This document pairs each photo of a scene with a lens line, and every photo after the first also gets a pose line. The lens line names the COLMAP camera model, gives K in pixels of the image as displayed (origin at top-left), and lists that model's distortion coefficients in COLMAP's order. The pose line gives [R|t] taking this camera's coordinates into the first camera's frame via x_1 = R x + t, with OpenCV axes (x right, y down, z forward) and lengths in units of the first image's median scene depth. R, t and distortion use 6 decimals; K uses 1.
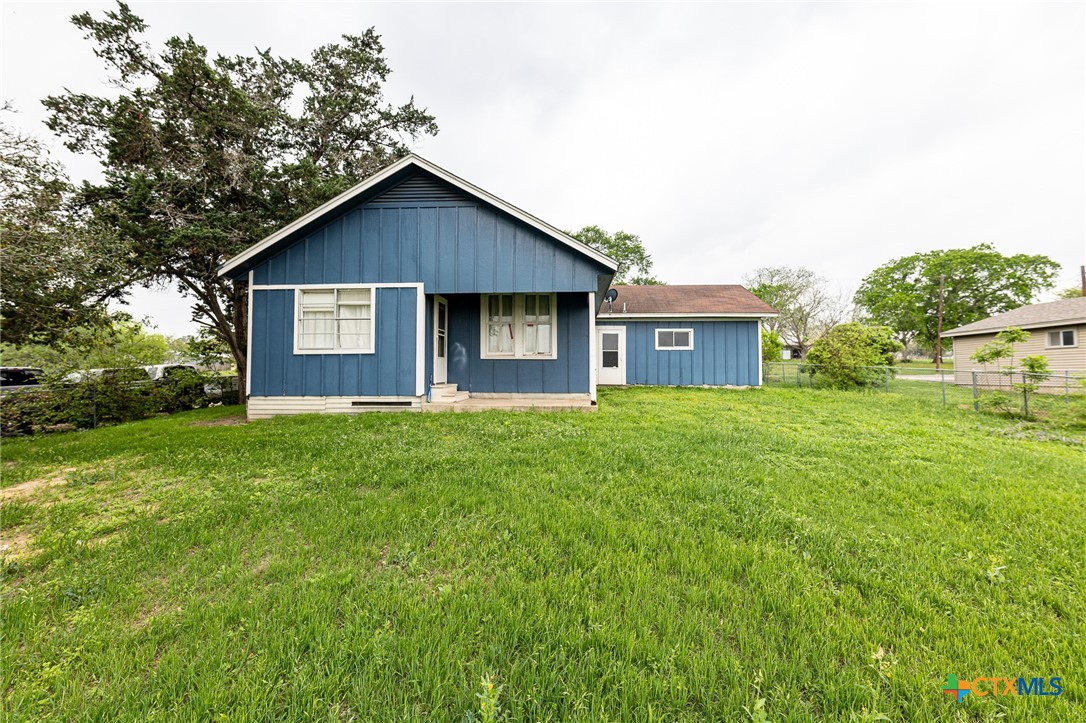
lens RADIAL K [[438.4, 0, 563.4], [0, 438.4, 340.5], [0, 0, 1]] dist [-0.003137, -0.000235]
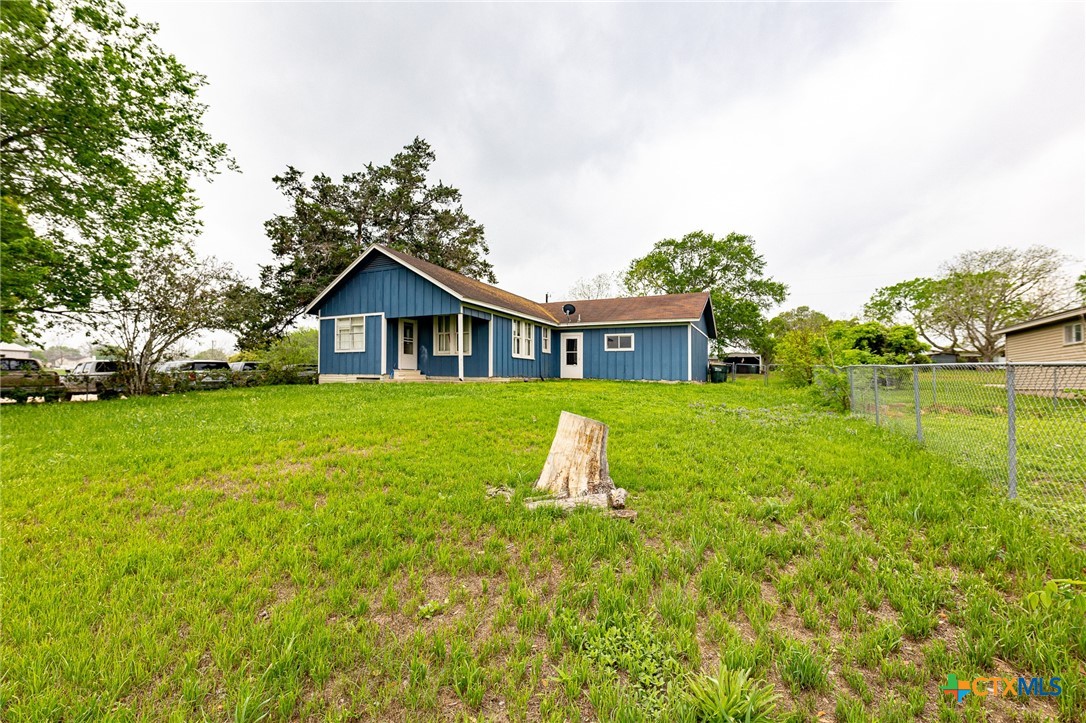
lens RADIAL K [[438.4, 0, 541.0], [0, 438.4, 360.8], [0, 0, 1]] dist [-0.003137, -0.000235]
pose [[0.910370, 0.000522, -0.413796, 0.618306], [0.010469, 0.999650, 0.024293, 0.018736], [0.413663, -0.026447, 0.910046, -0.233980]]
